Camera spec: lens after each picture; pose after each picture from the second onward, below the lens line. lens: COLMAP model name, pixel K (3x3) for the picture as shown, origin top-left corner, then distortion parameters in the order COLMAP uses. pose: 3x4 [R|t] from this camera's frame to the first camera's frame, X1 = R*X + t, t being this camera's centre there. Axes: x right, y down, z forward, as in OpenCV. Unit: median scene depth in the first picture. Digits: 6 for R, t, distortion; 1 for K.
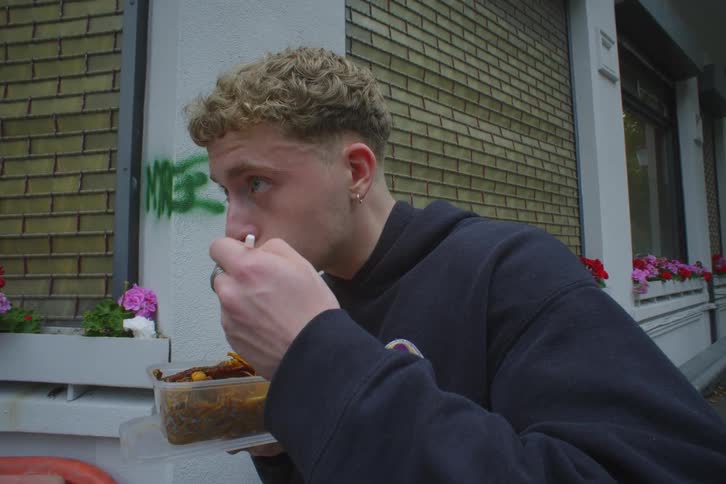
lens RADIAL K [[396.2, 0, 363.0], [0, 396.2, 242.0], [0, 0, 1]] dist [-0.061323, -0.000173]
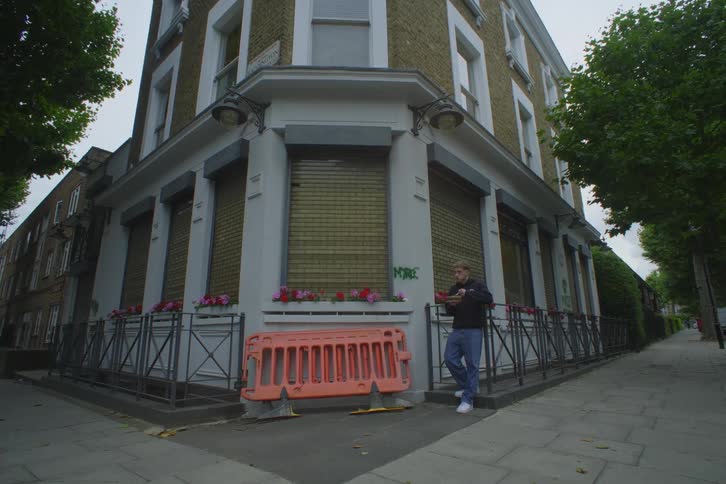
lens RADIAL K [[396.2, 0, 363.0], [0, 396.2, 242.0], [0, 0, 1]] dist [-0.061323, -0.000173]
pose [[0.981213, 0.050369, 0.186239, -0.787732], [-0.015561, 0.982835, -0.183828, 0.158046], [-0.192301, 0.177476, 0.965154, -1.501820]]
